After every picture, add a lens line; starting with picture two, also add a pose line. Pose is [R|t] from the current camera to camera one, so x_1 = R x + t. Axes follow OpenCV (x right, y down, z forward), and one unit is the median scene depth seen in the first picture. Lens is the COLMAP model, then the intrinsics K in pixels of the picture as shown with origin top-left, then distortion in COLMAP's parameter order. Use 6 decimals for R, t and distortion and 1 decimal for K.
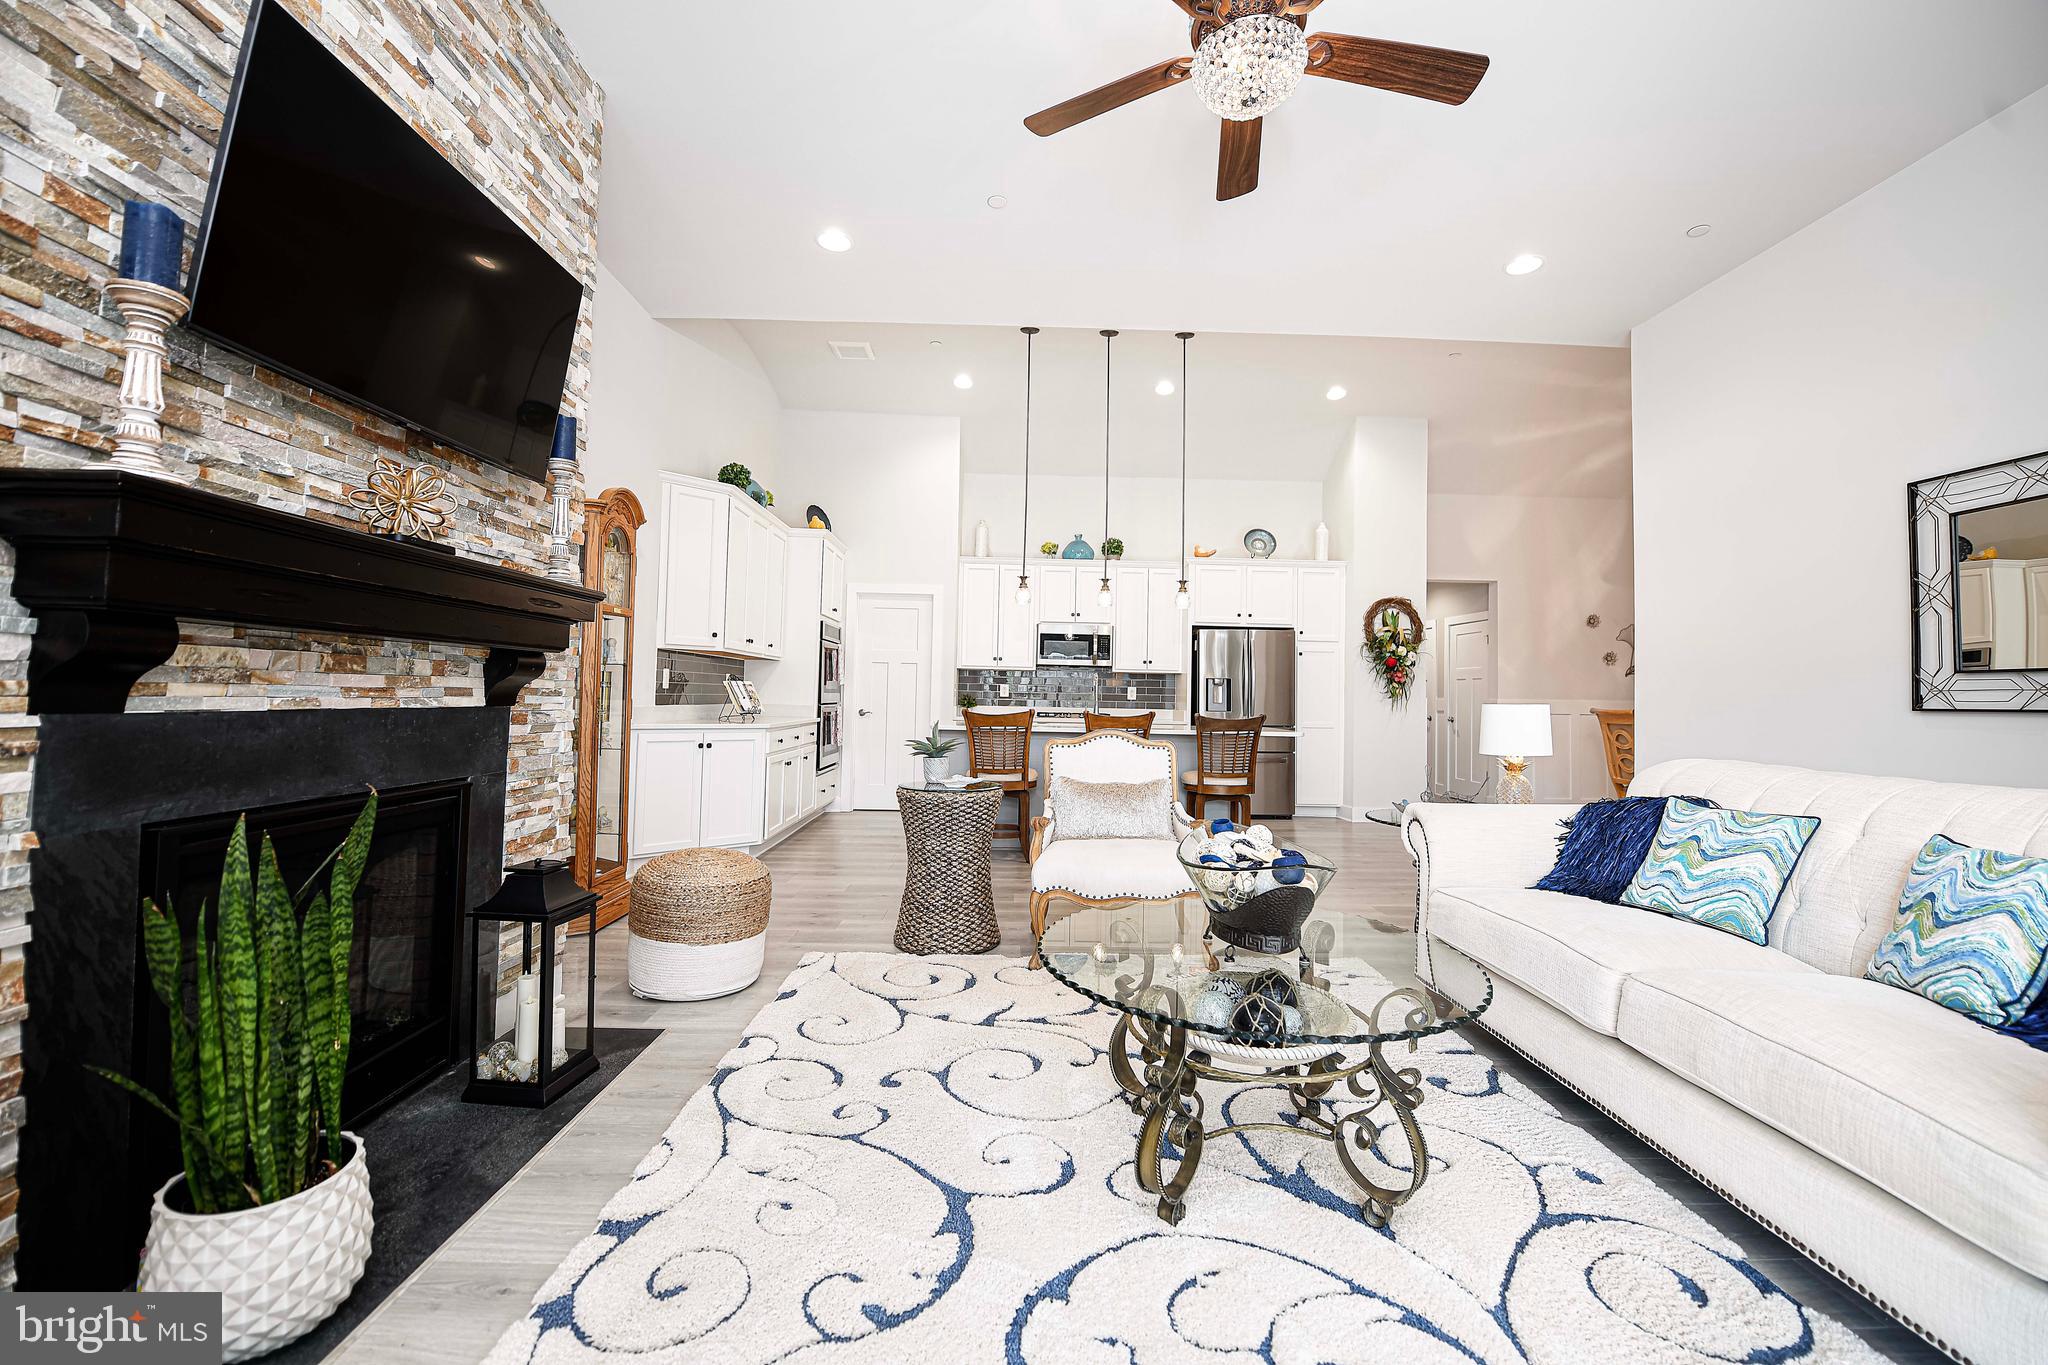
lens RADIAL K [[827.7, 0, 1024.4], [0, 827.7, 671.9], [0, 0, 1]] dist [-0.014742, -0.002136]
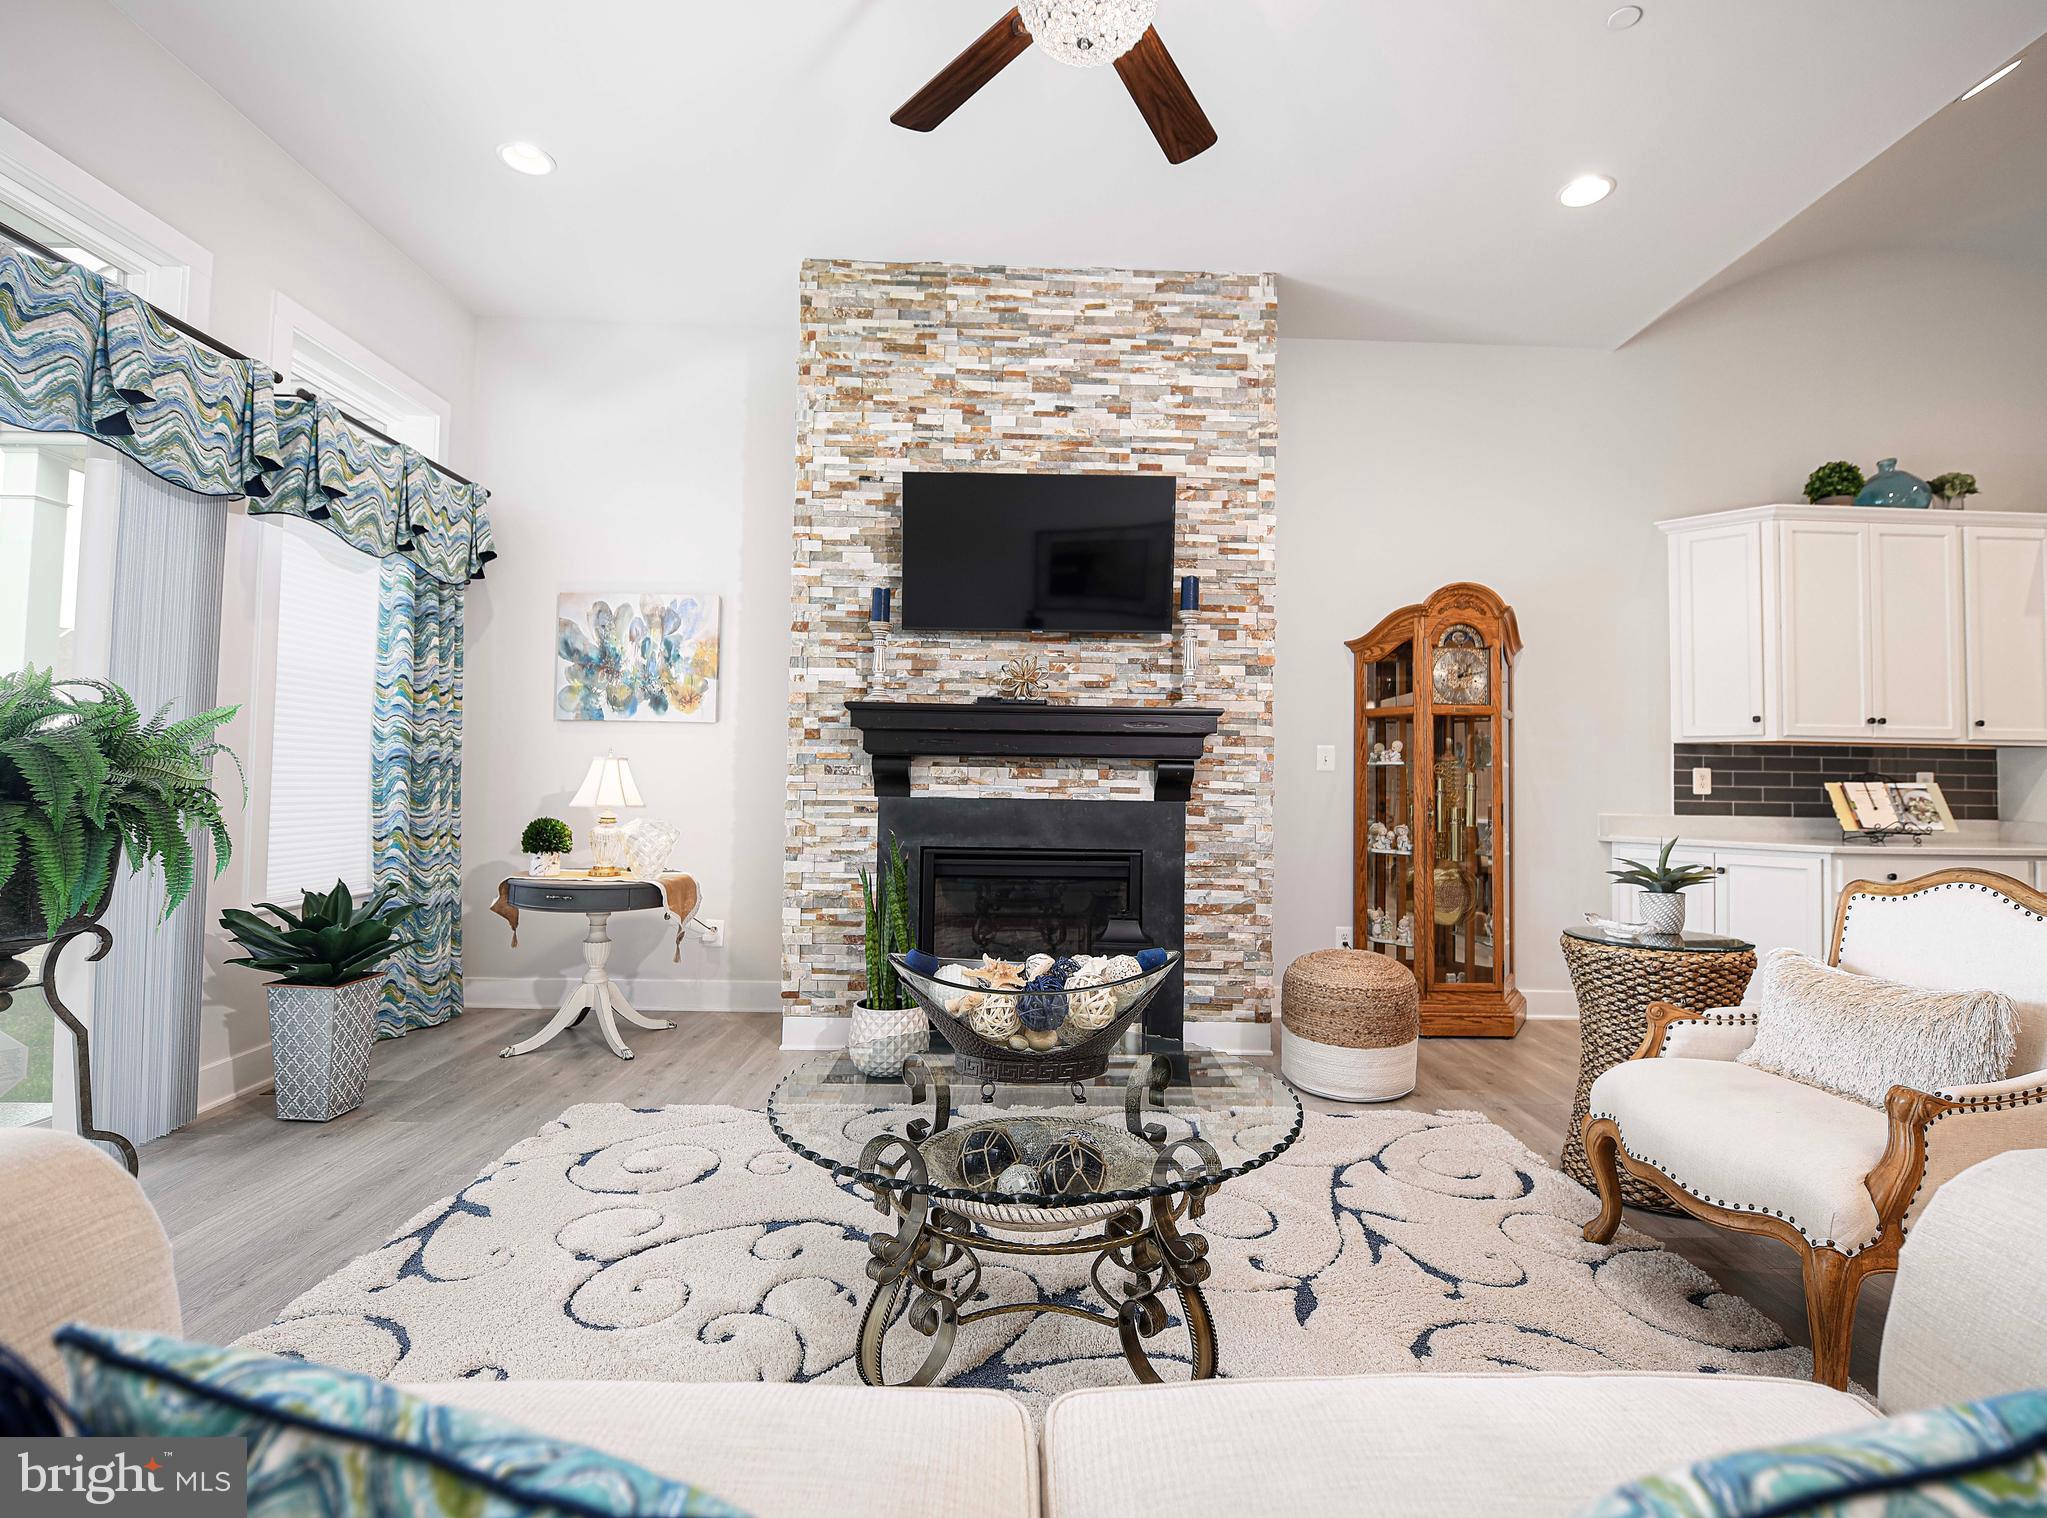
lens RADIAL K [[970.6, 0, 1030.6], [0, 970.6, 740.6], [0, 0, 1]] dist [-0.012408, -0.001005]
pose [[0.005001, -0.062450, -0.998036, 0.933167], [0.012386, 0.997975, -0.062384, 0.037278], [0.999911, -0.012049, 0.005765, 0.733496]]
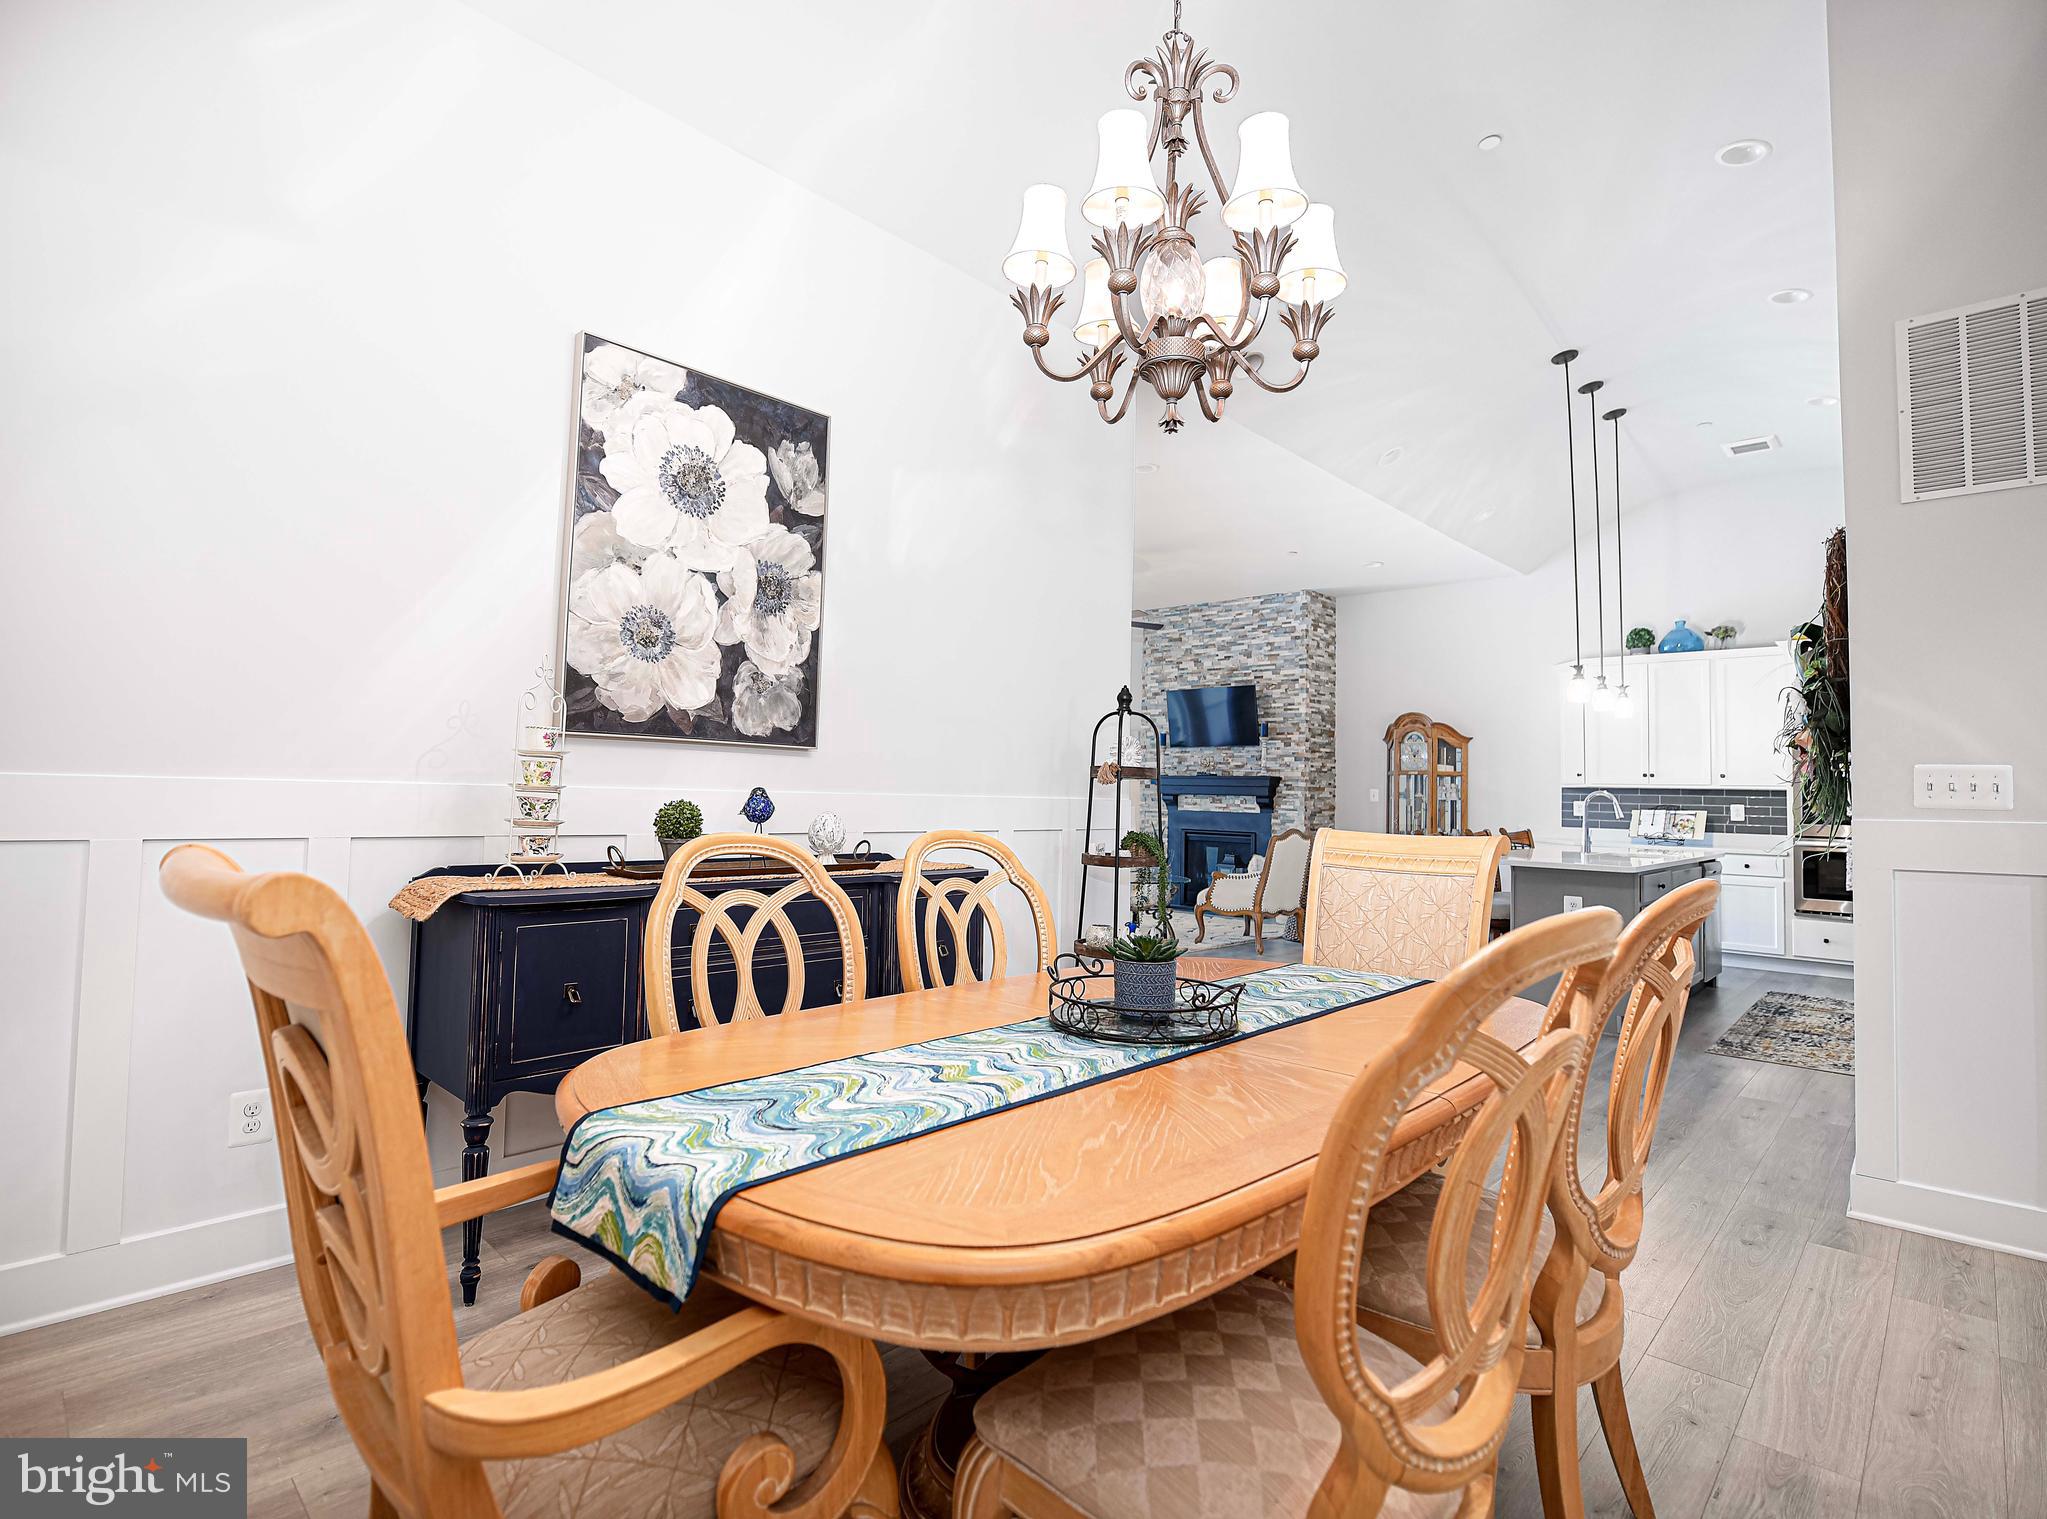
lens RADIAL K [[970.6, 0, 1012.8], [0, 970.6, 746.0], [0, 0, 1]] dist [-0.012408, -0.001005]
pose [[-0.705324, -0.071826, -0.705237, 2.791439], [-0.018939, 0.996408, -0.082540, 0.110985], [0.708632, -0.044861, -0.704151, 2.953876]]
